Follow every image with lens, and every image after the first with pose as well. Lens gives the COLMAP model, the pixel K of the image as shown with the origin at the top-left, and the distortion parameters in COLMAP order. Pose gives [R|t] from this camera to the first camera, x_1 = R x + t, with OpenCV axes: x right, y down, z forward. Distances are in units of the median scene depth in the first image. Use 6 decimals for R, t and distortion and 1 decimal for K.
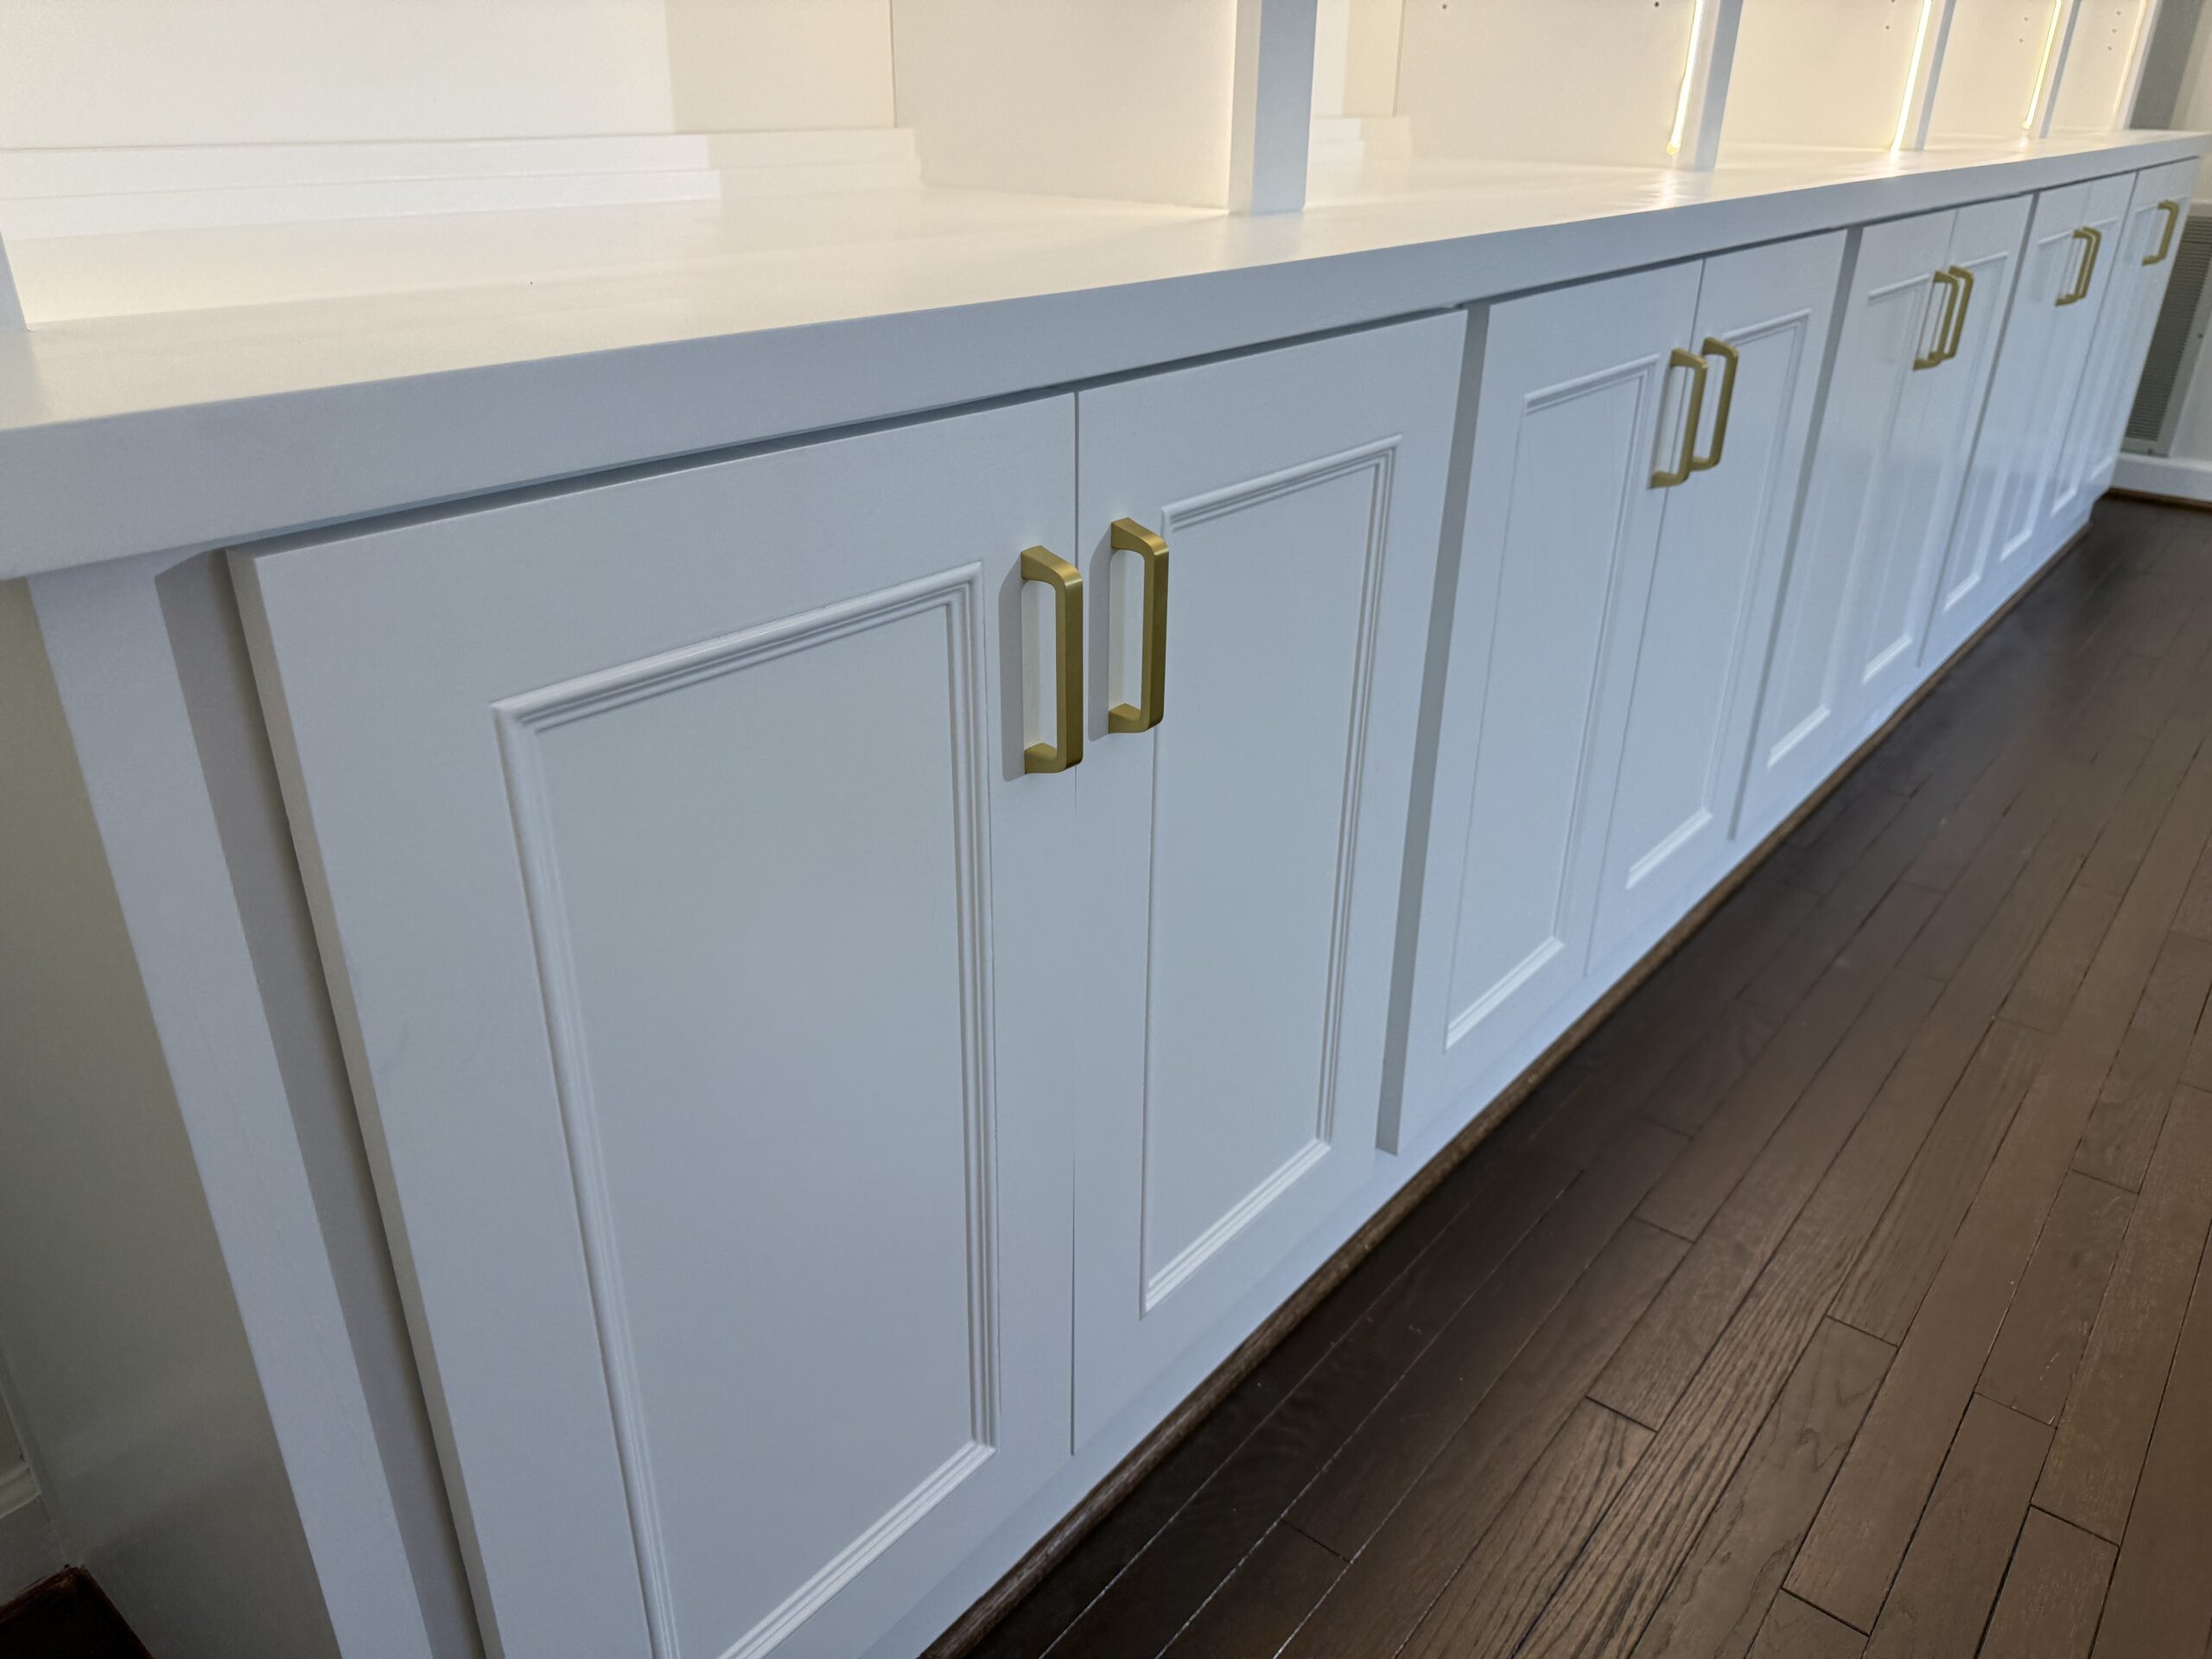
lens RADIAL K [[1567.0, 0, 1103.3], [0, 1567.0, 835.6], [0, 0, 1]] dist [0.031328, -0.035713]
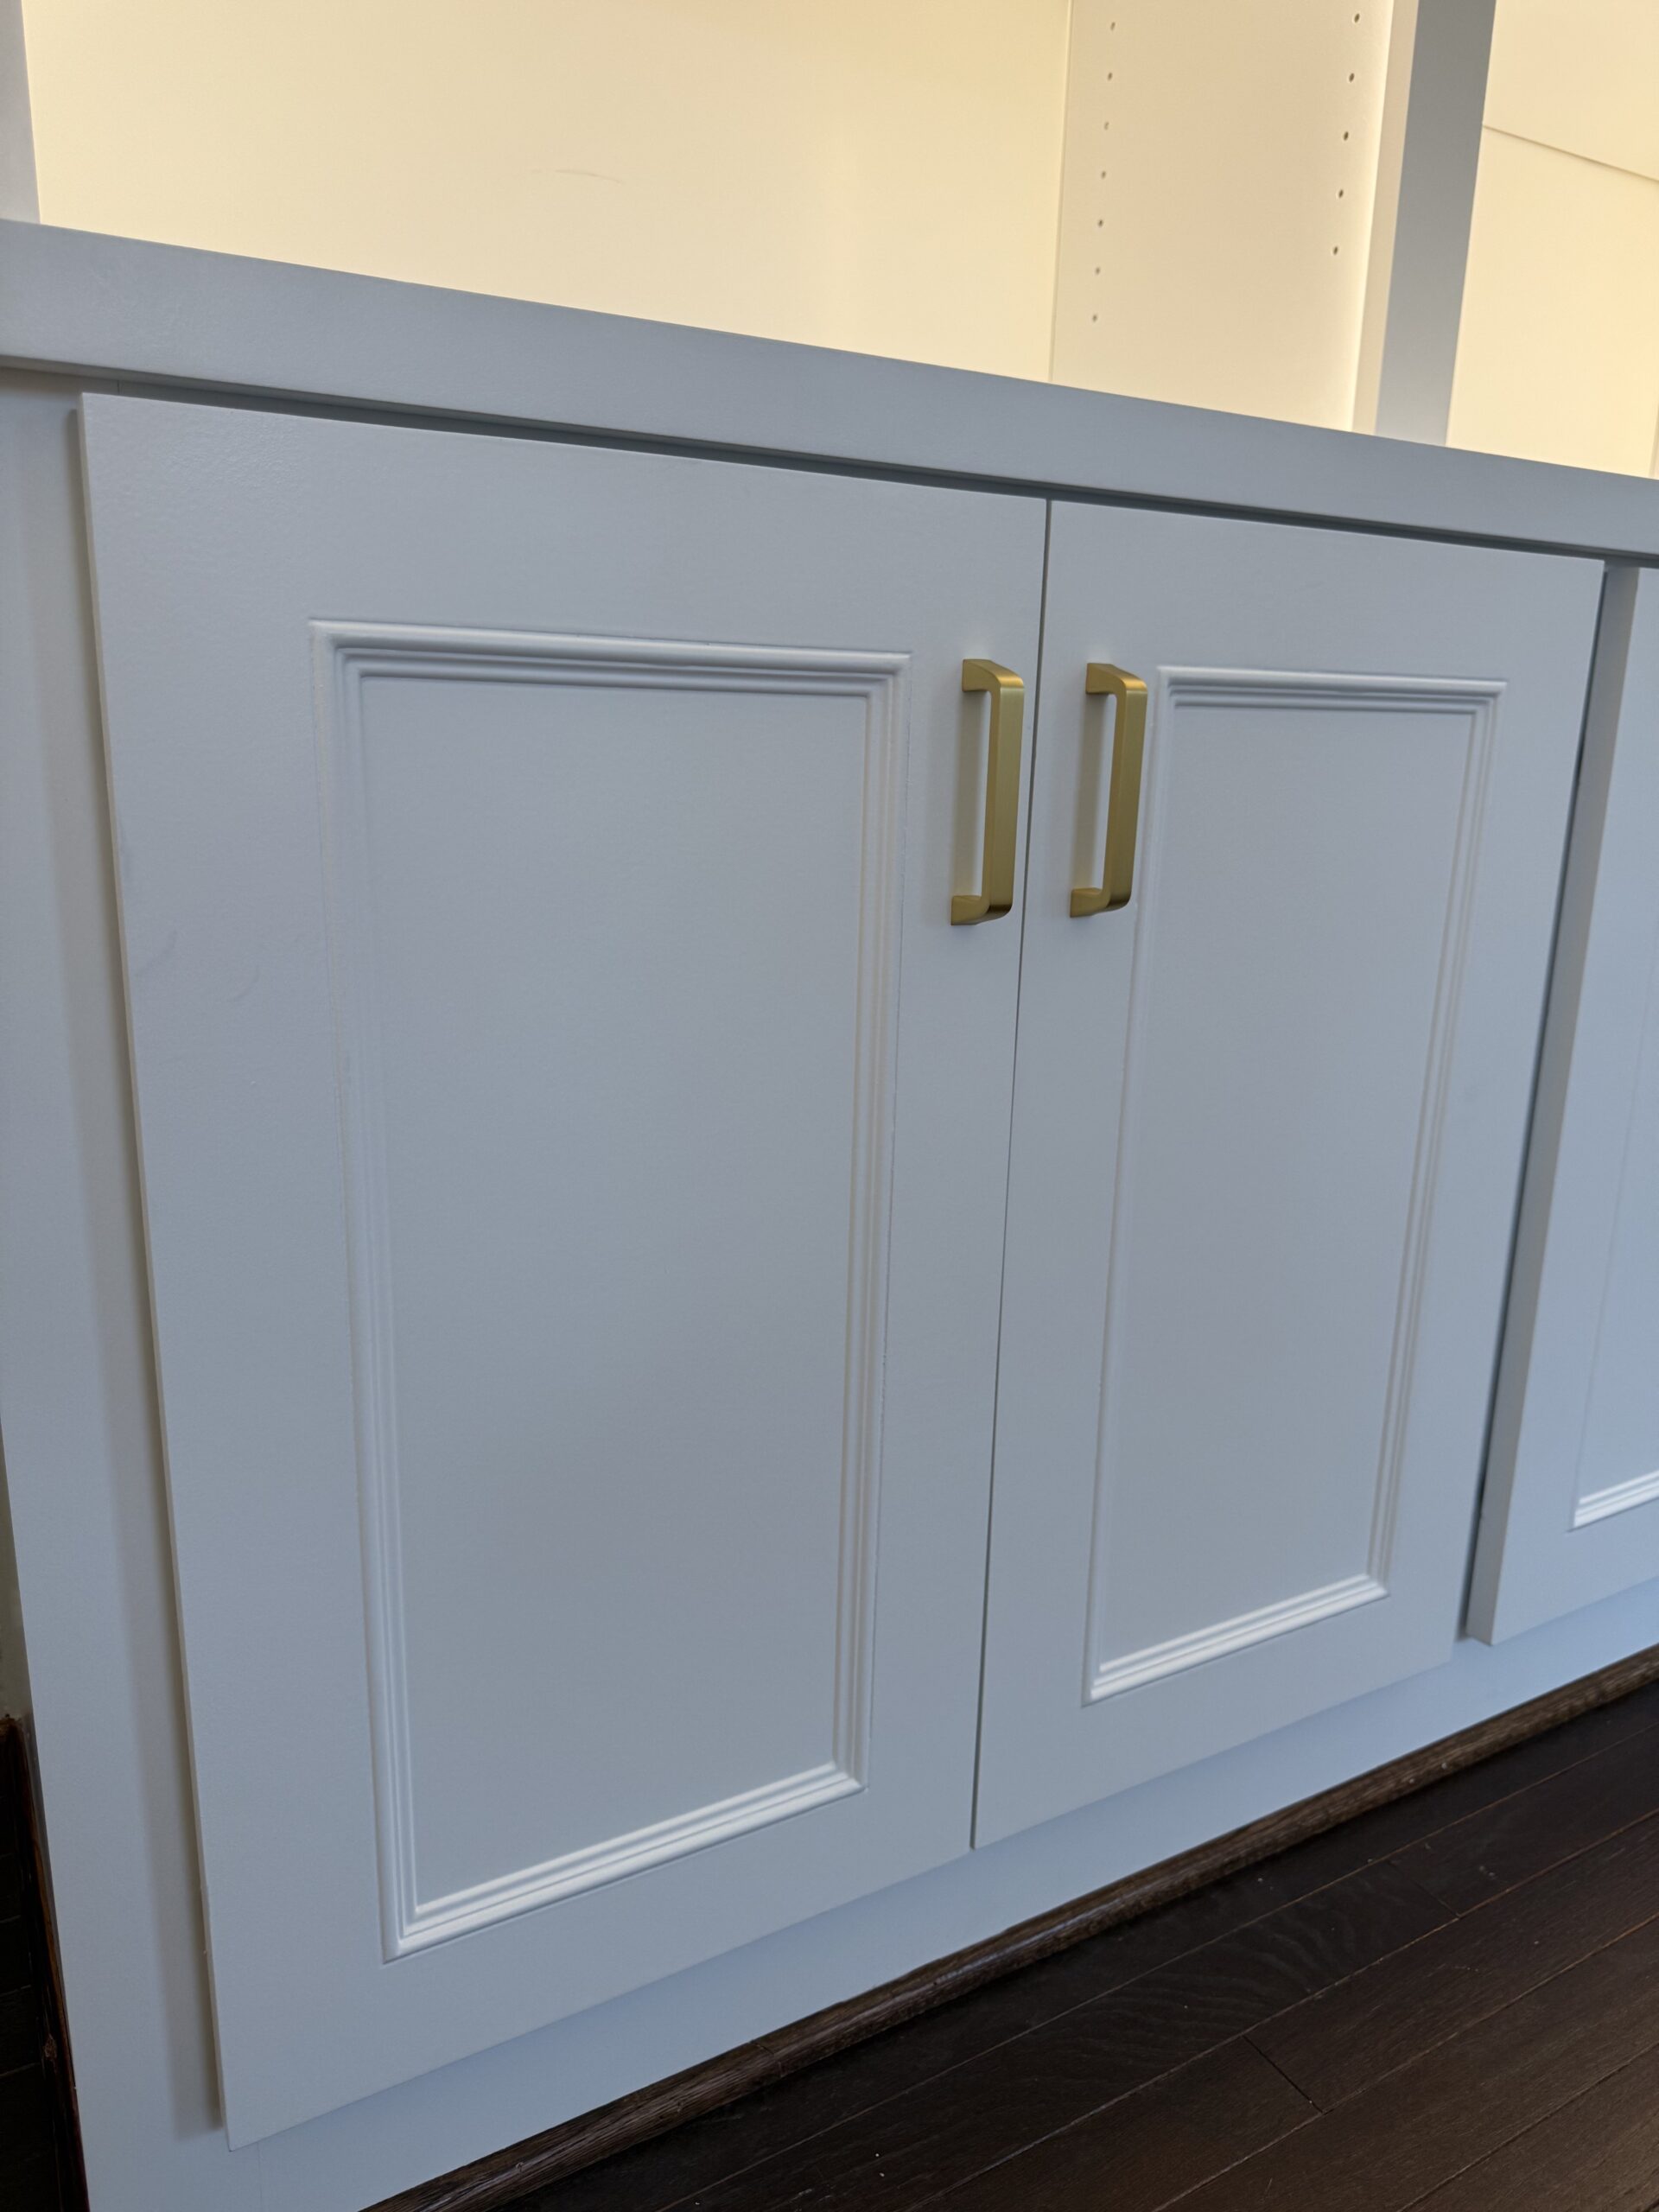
lens RADIAL K [[1567.0, 0, 820.0], [0, 1567.0, 1108.5], [0, 0, 1]] dist [0.031328, -0.035713]
pose [[0.936574, 0.098005, -0.336487, 0.120490], [-0.165008, 0.970342, -0.176661, 0.147990], [0.309193, 0.220979, 0.924969, 0.109235]]
